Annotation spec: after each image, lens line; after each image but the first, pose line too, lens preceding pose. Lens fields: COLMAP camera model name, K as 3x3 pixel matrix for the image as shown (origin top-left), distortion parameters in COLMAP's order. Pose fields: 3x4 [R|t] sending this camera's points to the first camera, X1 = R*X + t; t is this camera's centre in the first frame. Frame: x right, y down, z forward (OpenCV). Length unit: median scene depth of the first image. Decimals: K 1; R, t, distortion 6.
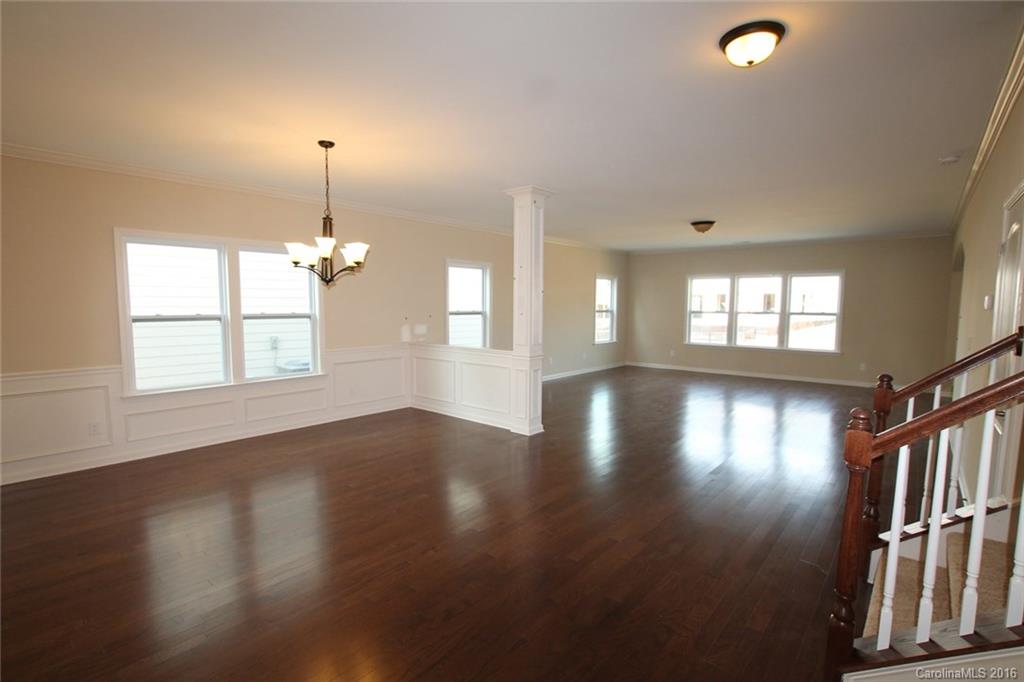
lens RADIAL K [[493.1, 0, 525.8], [0, 493.1, 348.5], [0, 0, 1]] dist [0.000746, -0.022149]
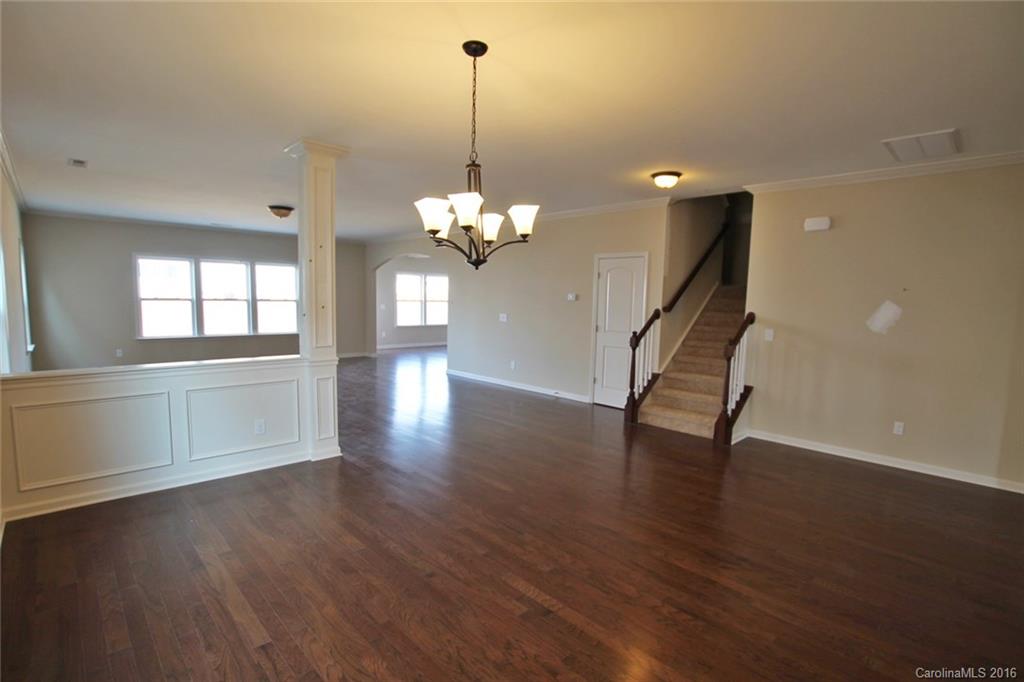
lens RADIAL K [[478.9, 0, 506.4], [0, 478.9, 345.9], [0, 0, 1]] dist [-0.031993, 0.000626]
pose [[0.111027, -0.101763, 0.988594, -0.739734], [0.067924, 0.993195, 0.094608, -0.060050], [-0.991493, 0.056646, 0.117184, 0.642134]]
